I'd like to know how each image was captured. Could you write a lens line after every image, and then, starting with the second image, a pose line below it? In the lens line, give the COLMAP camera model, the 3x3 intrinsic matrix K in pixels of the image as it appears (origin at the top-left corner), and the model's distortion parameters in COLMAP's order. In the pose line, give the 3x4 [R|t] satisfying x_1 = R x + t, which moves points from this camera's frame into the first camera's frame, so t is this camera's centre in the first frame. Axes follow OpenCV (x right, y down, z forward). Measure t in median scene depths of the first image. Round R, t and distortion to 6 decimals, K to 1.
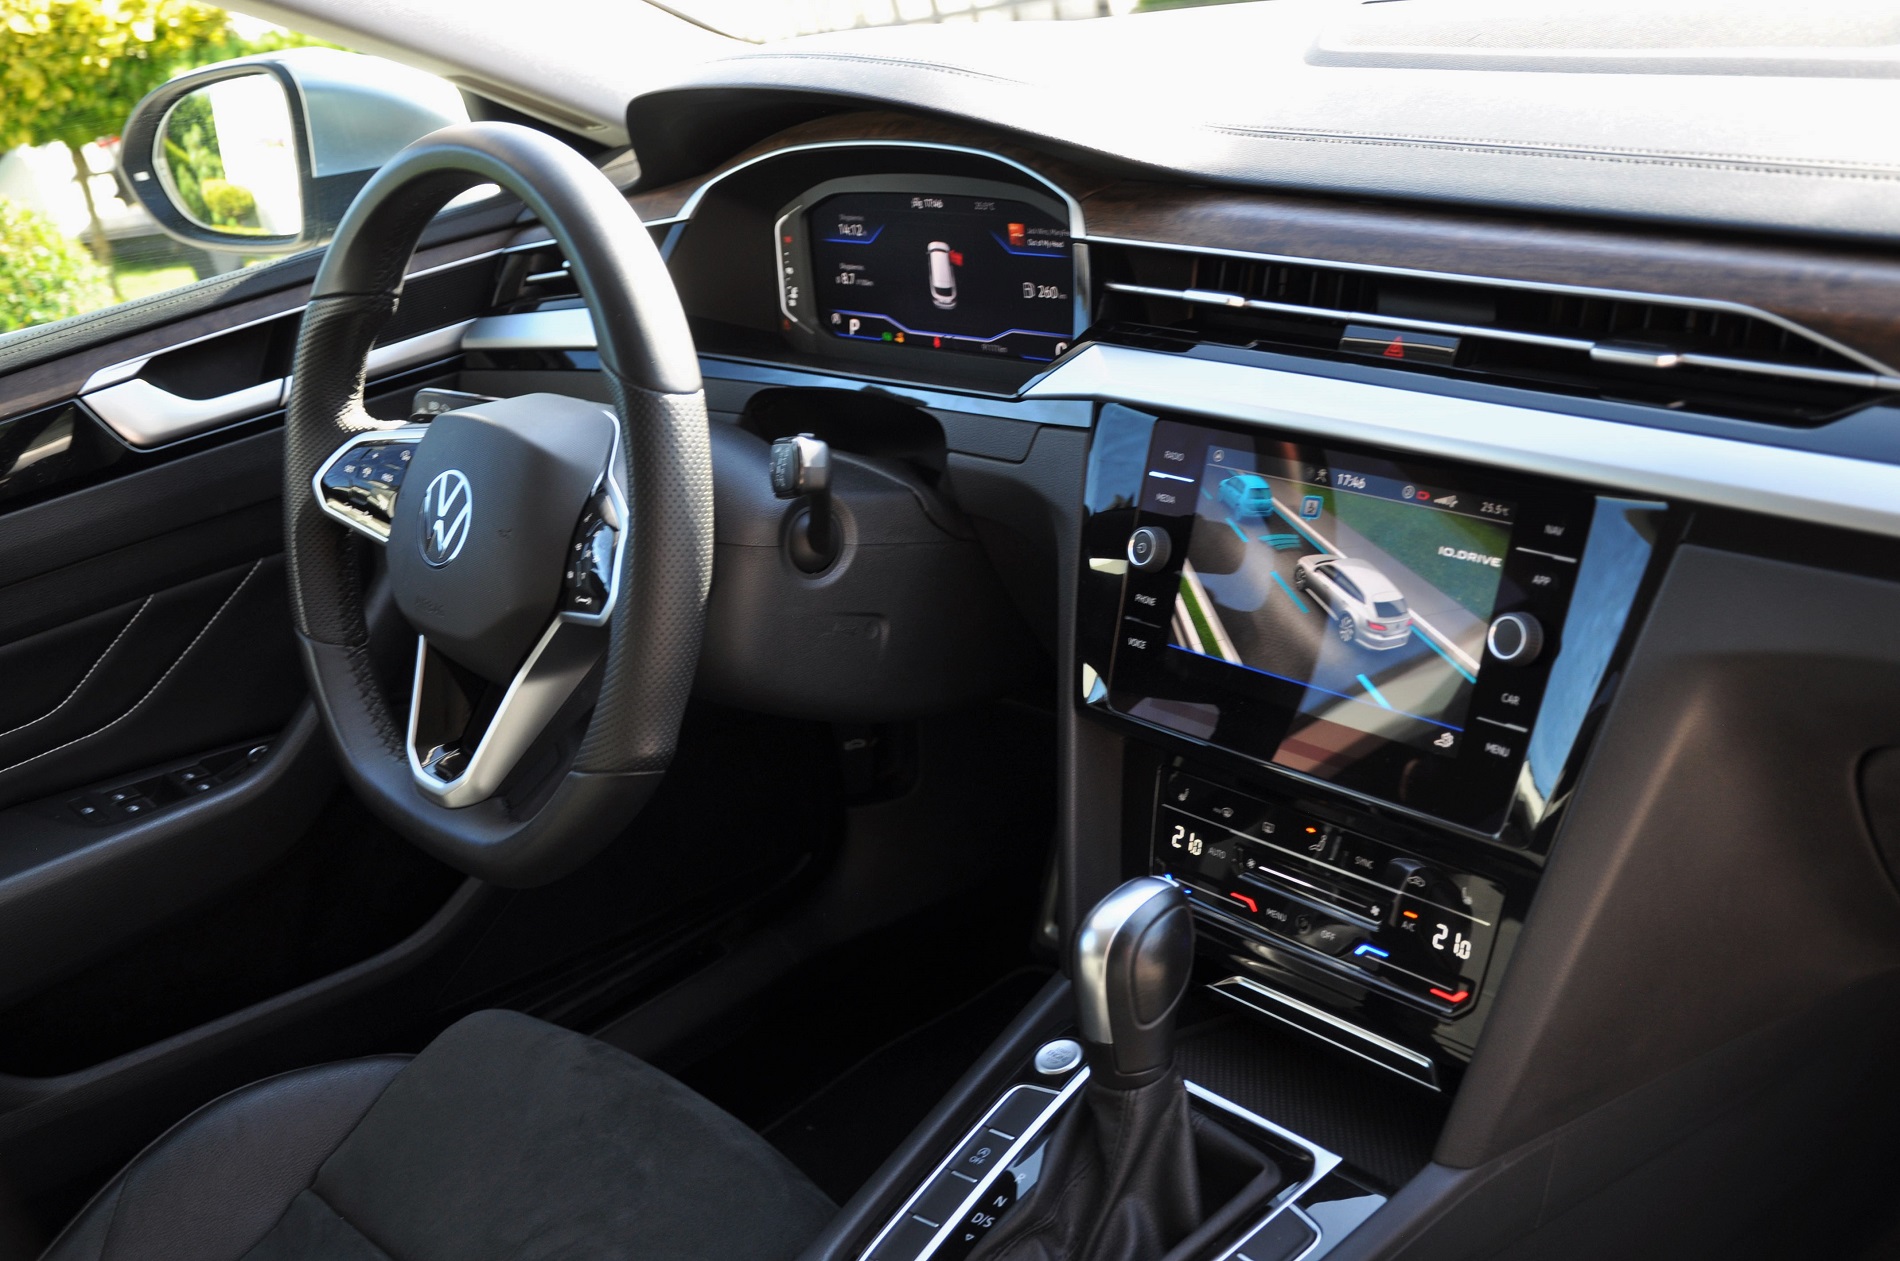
lens RADIAL K [[2171.0, 0, 950.0], [0, 2171.0, 630.5], [0, 0, 1]] dist [0.008394, 0.014911]
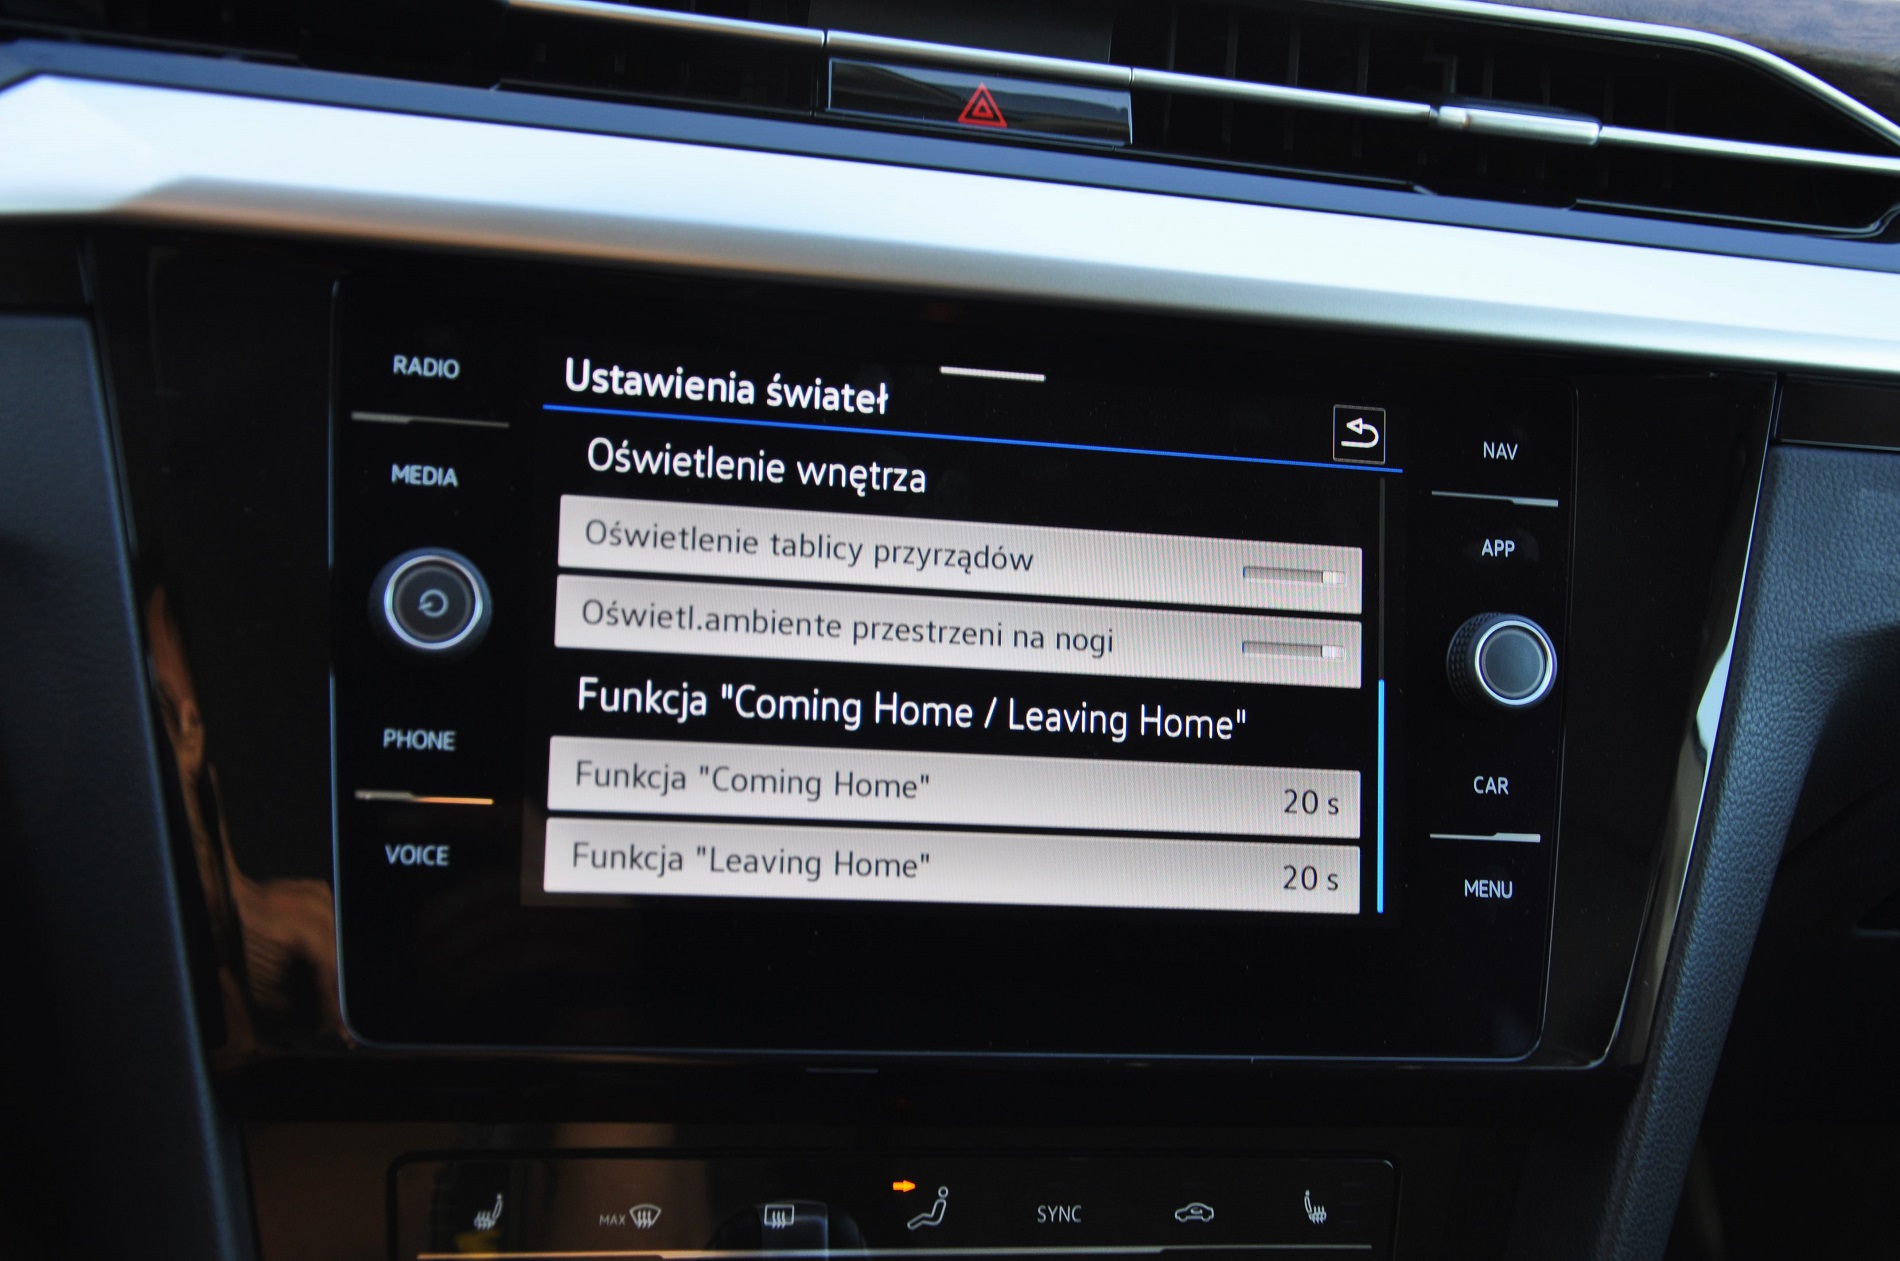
lens RADIAL K [[2591.1, 0, 950.0], [0, 2591.1, 630.5], [0, 0, 1]] dist [0.058481, 0.157746]
pose [[0.404826, -0.093329, 0.909618, -0.342588], [0.137874, 0.989635, 0.040178, -0.046071], [-0.903939, 0.109147, 0.413498, 0.854898]]
